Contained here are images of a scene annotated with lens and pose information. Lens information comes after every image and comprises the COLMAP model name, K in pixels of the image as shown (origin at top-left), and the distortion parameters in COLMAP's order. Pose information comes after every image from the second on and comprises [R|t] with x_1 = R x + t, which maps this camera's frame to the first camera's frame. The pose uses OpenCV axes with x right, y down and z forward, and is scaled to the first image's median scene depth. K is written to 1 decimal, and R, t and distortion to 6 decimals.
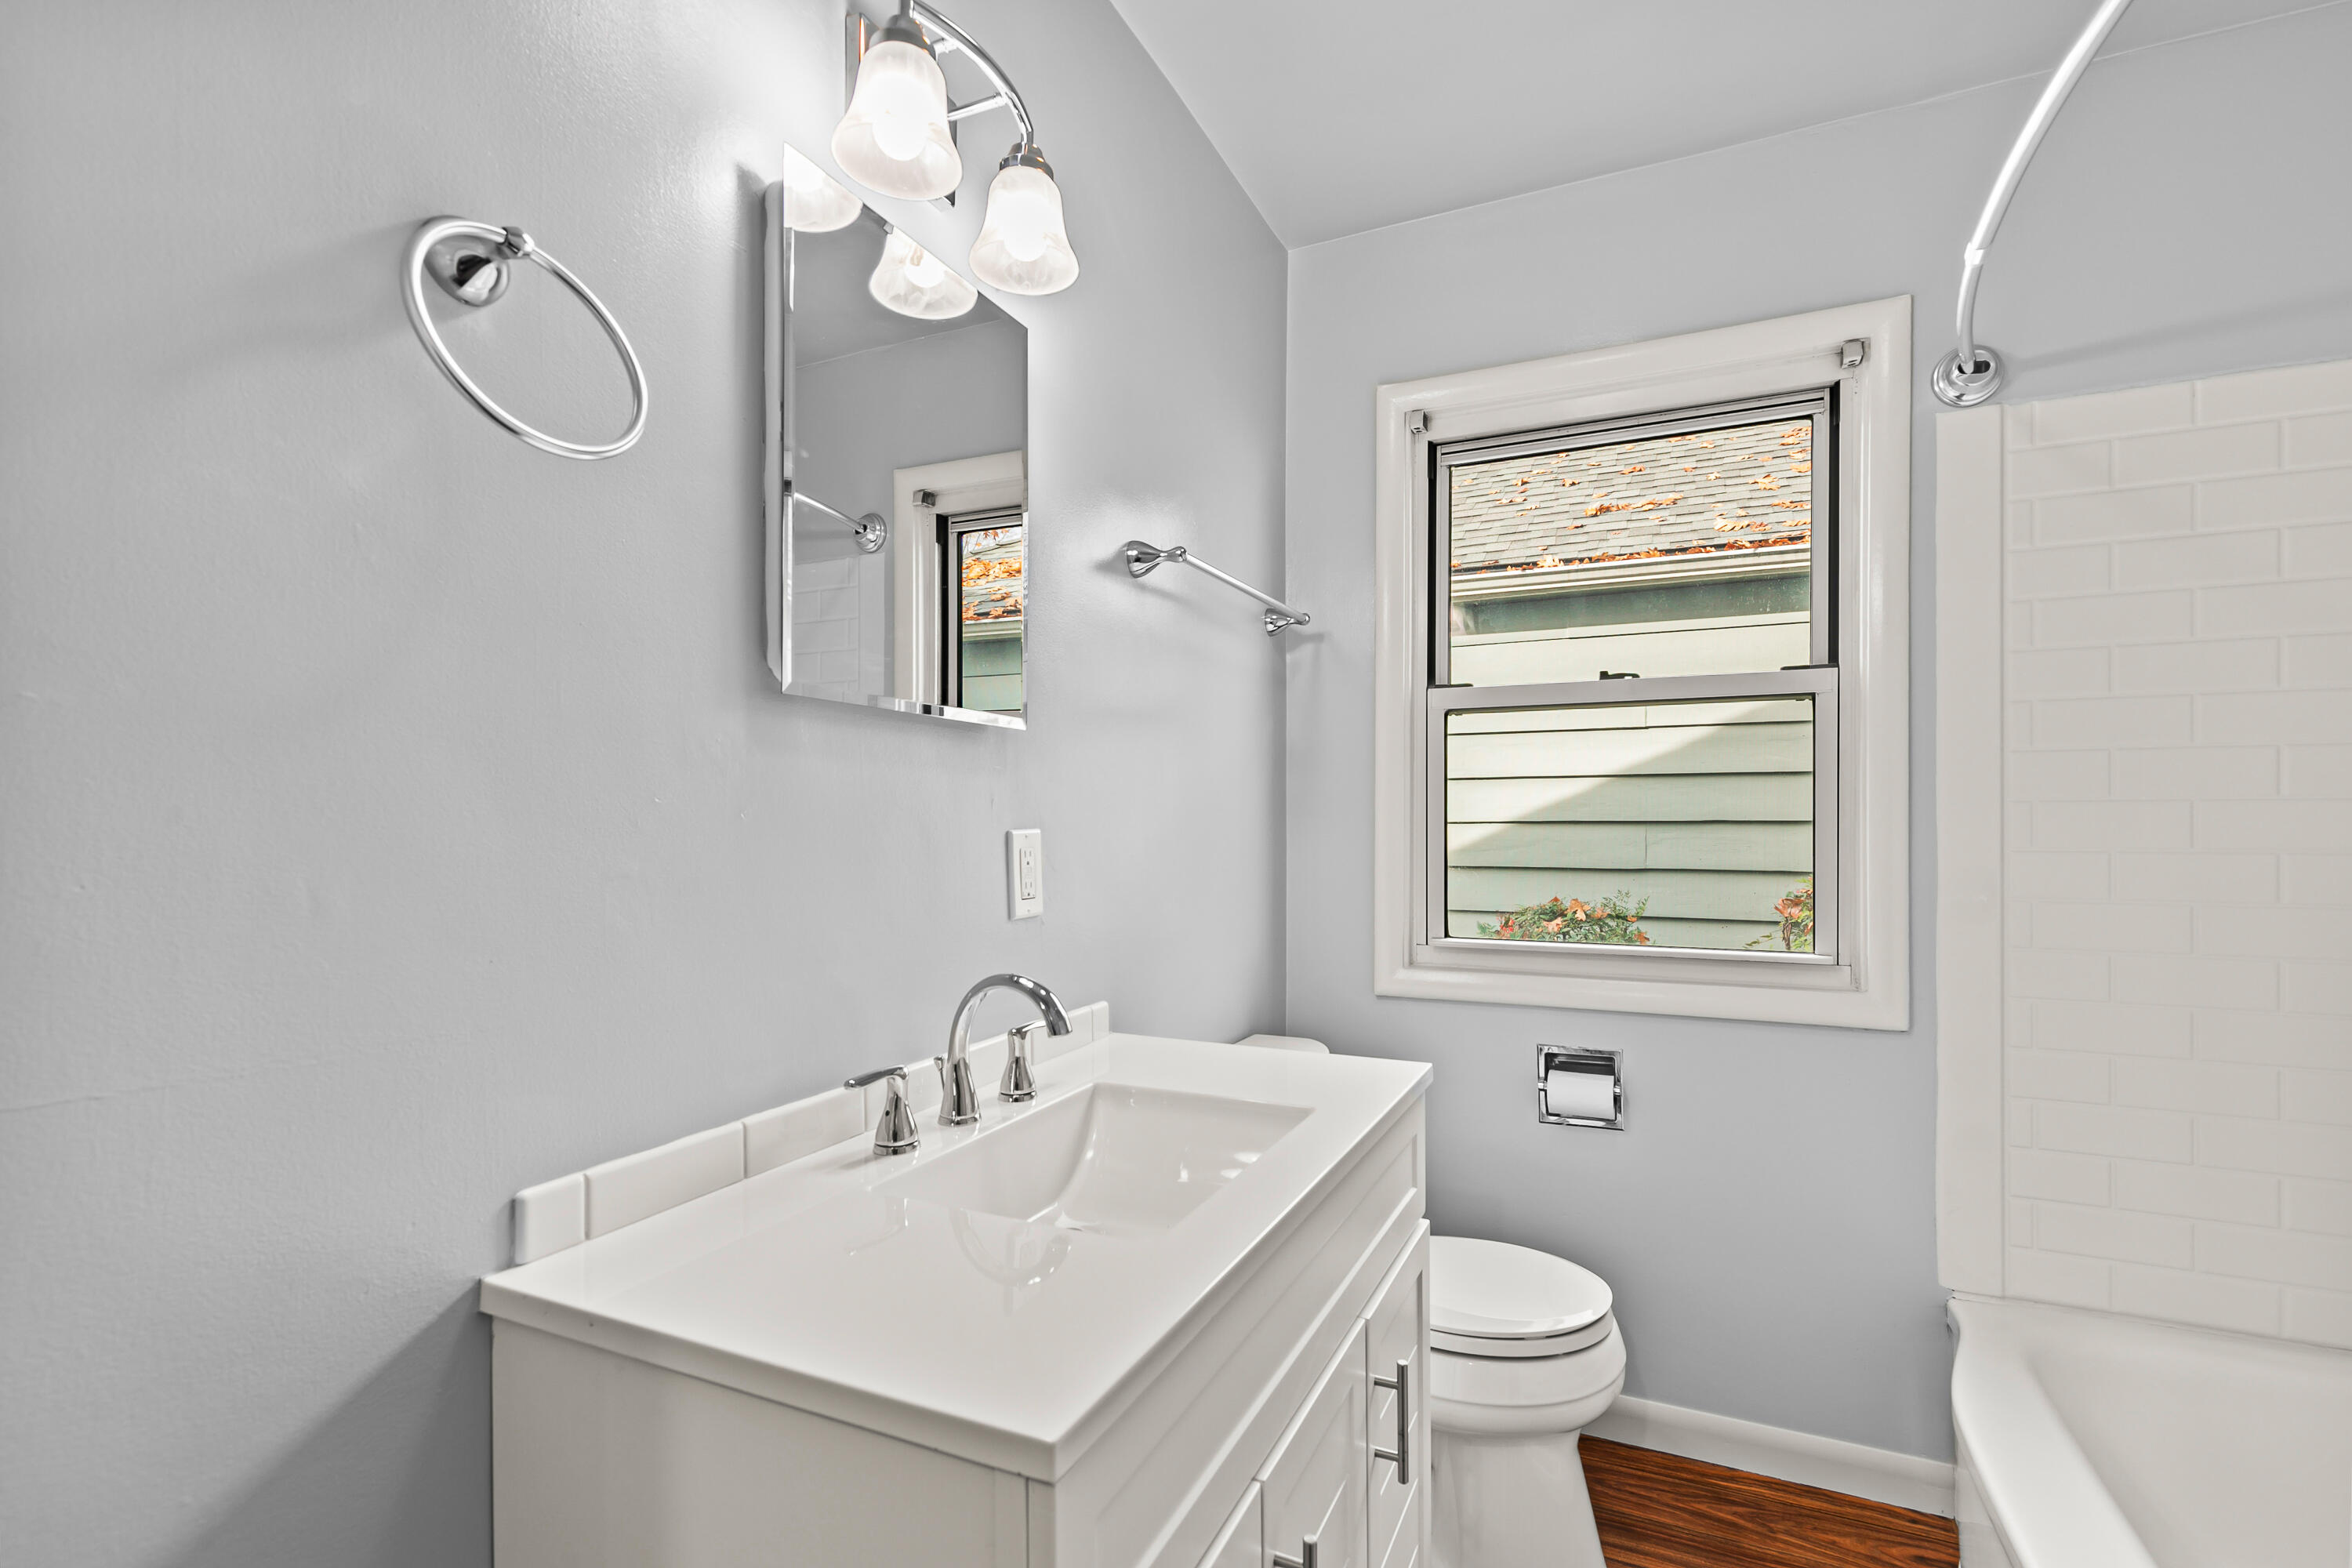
lens RADIAL K [[1075.7, 0, 1188.3], [0, 1075.7, 807.8], [0, 0, 1]] dist [0.011744, -0.002743]
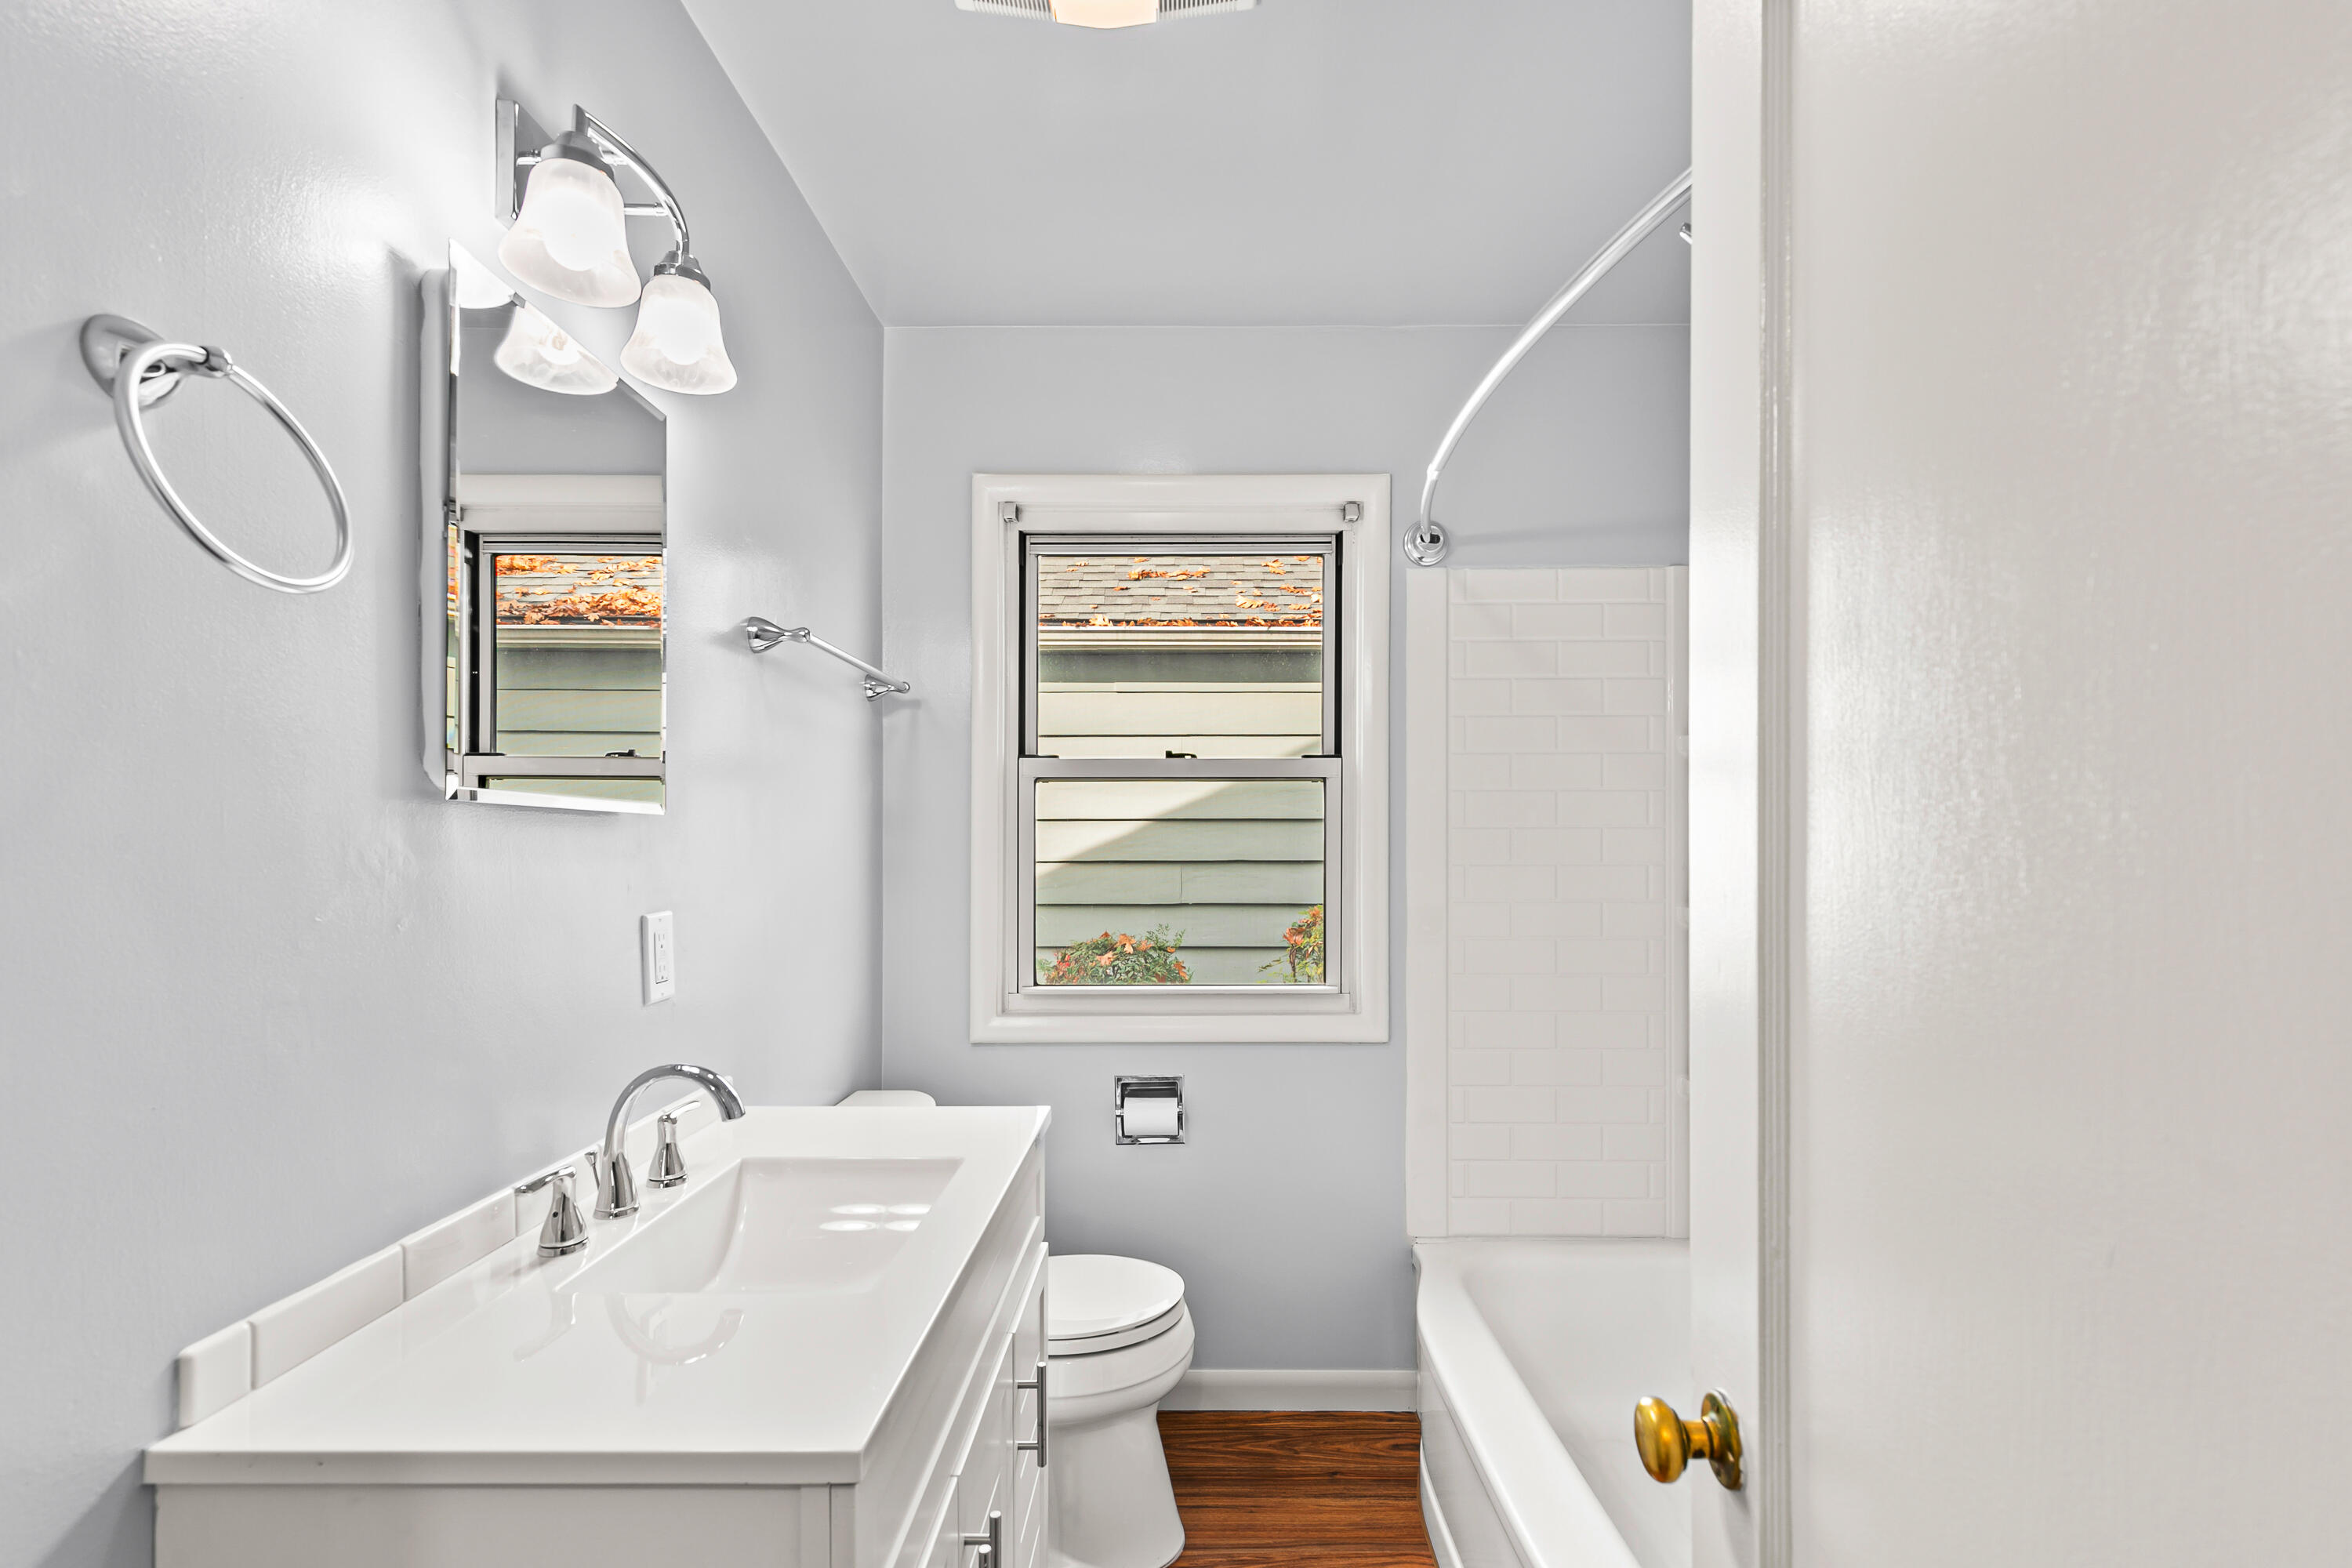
lens RADIAL K [[1181.4, 0, 1161.4], [0, 1181.4, 797.5], [0, 0, 1]] dist [0.010450, -0.002833]
pose [[0.912090, 0.006497, 0.409938, -0.168901], [-0.003455, 0.999961, -0.008161, -0.075917], [-0.409975, 0.006027, 0.912077, -0.187384]]
